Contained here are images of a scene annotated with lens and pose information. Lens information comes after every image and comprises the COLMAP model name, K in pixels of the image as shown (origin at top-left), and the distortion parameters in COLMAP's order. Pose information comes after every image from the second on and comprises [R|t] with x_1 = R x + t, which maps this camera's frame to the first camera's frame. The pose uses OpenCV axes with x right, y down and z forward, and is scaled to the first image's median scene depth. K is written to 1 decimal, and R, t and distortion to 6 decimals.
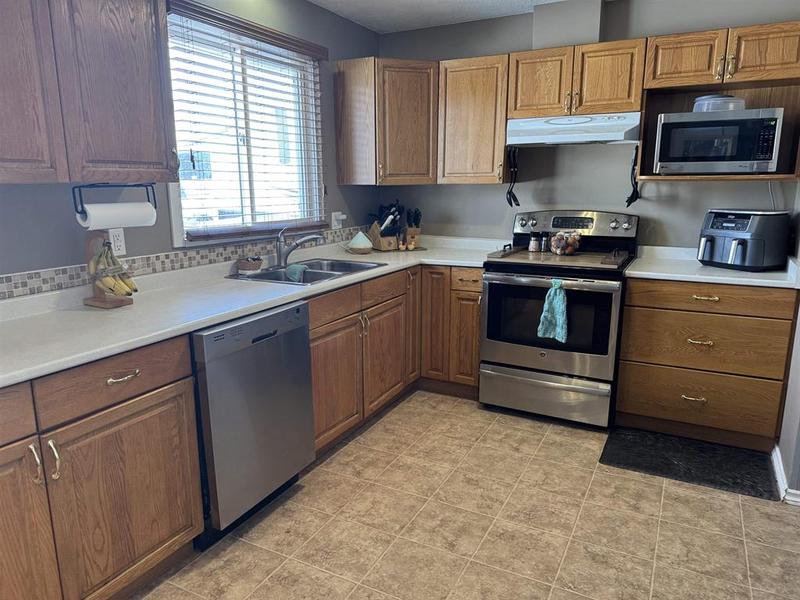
lens RADIAL K [[554.0, 0, 400.0], [0, 554.0, 300.0], [0, 0, 1]] dist [0.075824, -0.188882]
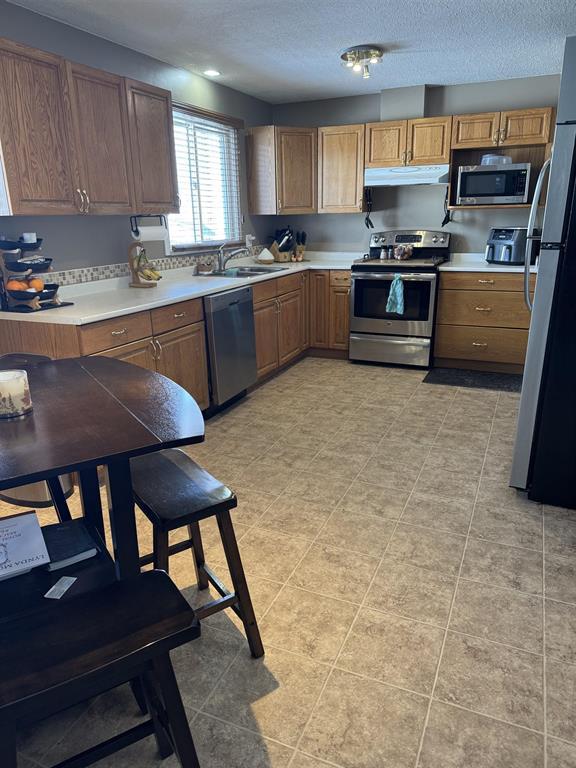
lens RADIAL K [[531.8, 0, 296.9], [0, 531.8, 385.7], [0, 0, 1]] dist [0.075824, -0.188882]
pose [[0.997179, -0.035446, 0.066158, -0.115932], [0.028445, 0.994179, 0.103918, 0.111156], [-0.069457, -0.101743, 0.992383, -0.521937]]
